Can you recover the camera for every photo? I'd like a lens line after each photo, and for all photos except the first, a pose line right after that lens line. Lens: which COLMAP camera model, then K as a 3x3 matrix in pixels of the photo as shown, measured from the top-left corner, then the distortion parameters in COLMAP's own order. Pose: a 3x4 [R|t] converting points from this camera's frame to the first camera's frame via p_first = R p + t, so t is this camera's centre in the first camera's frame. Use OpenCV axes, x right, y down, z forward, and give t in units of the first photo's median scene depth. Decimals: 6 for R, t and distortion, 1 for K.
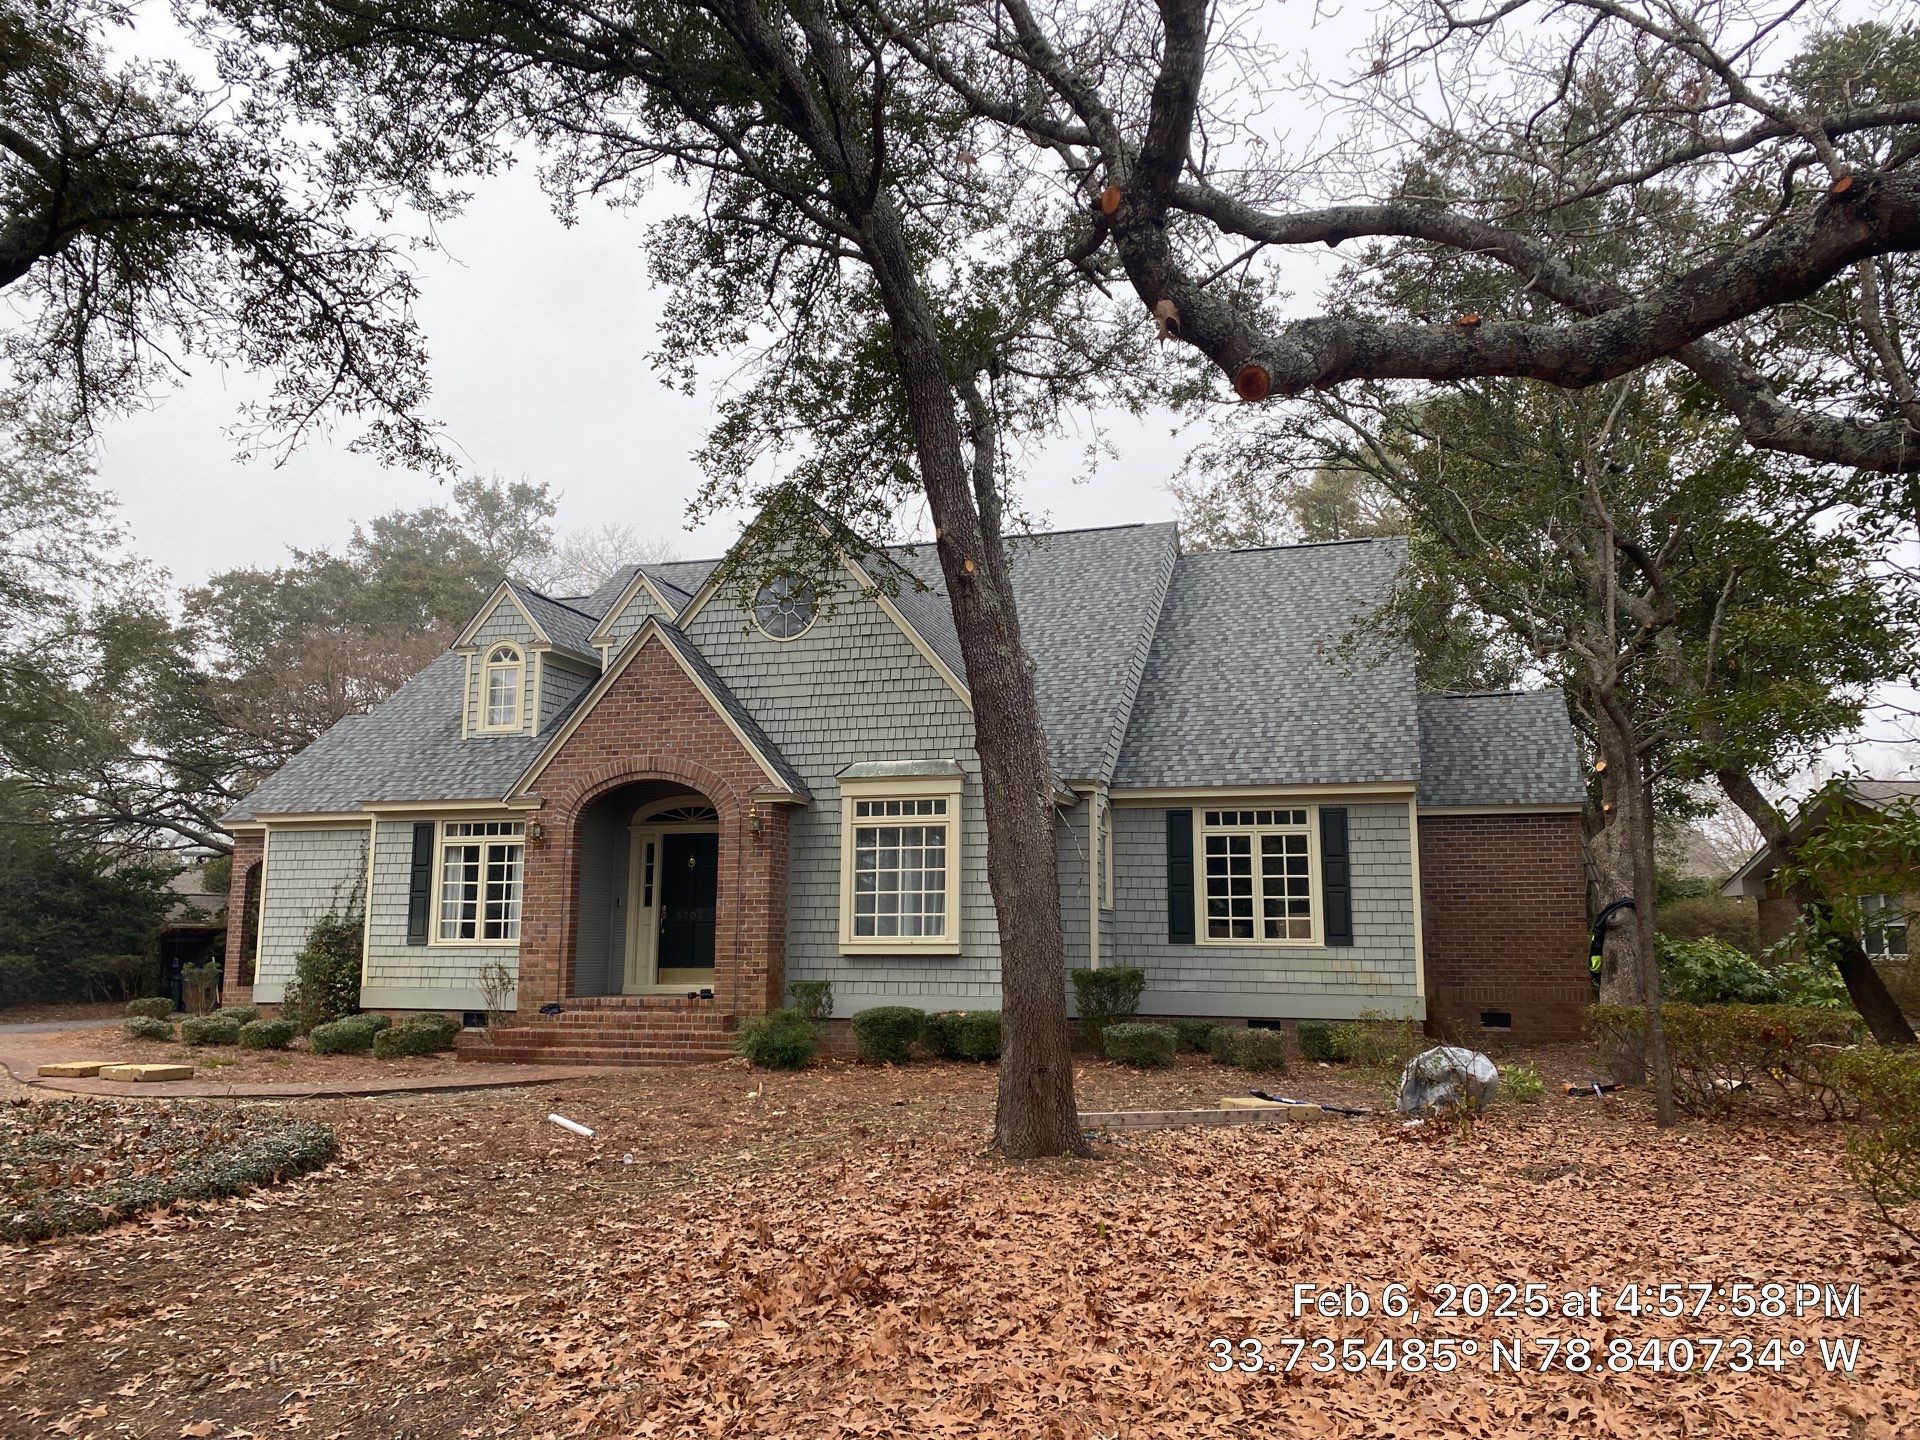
lens RADIAL K [[1428.6, 0, 956.0], [0, 1428.6, 714.4], [0, 0, 1]] dist [0.113627, -0.114316]
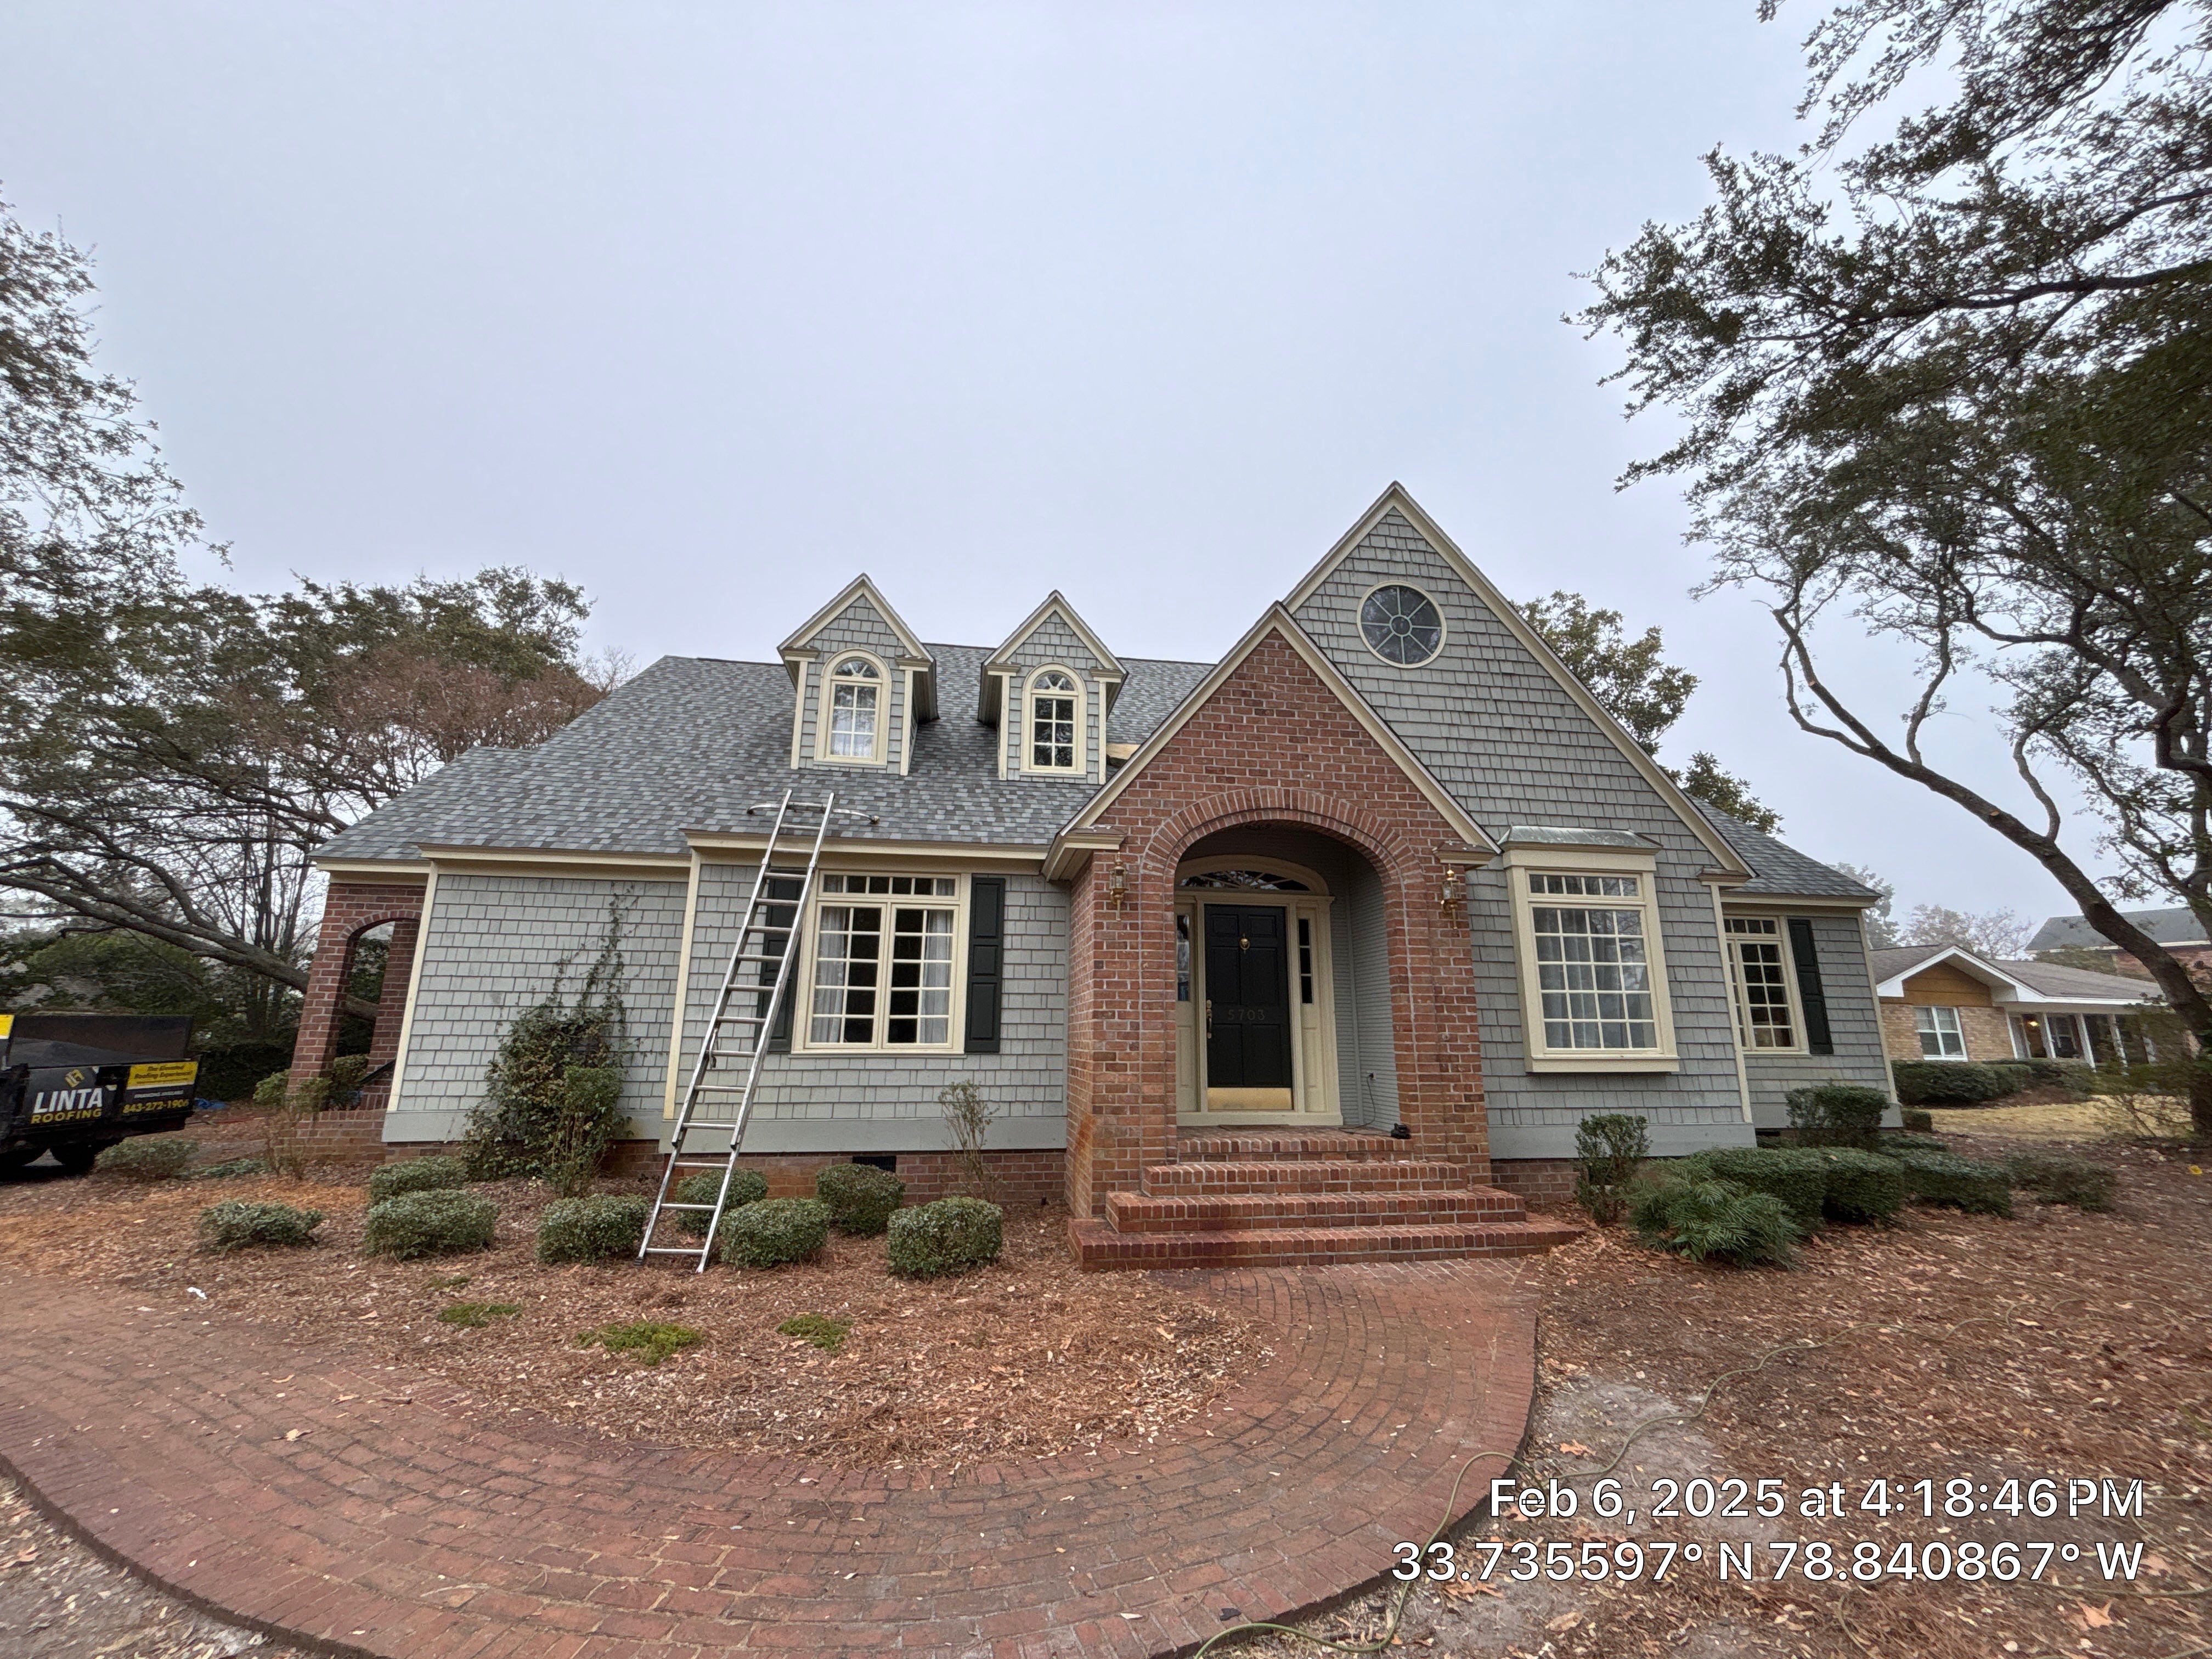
lens RADIAL K [[895.8, 0, 1094.3], [0, 895.8, 817.9], [0, 0, 1]] dist [-0.001169, 0.000354]
pose [[0.902624, 0.106034, 0.417165, -0.472598], [-0.073345, 0.992898, -0.093675, 0.090166], [-0.424135, 0.053956, 0.903990, 0.627831]]
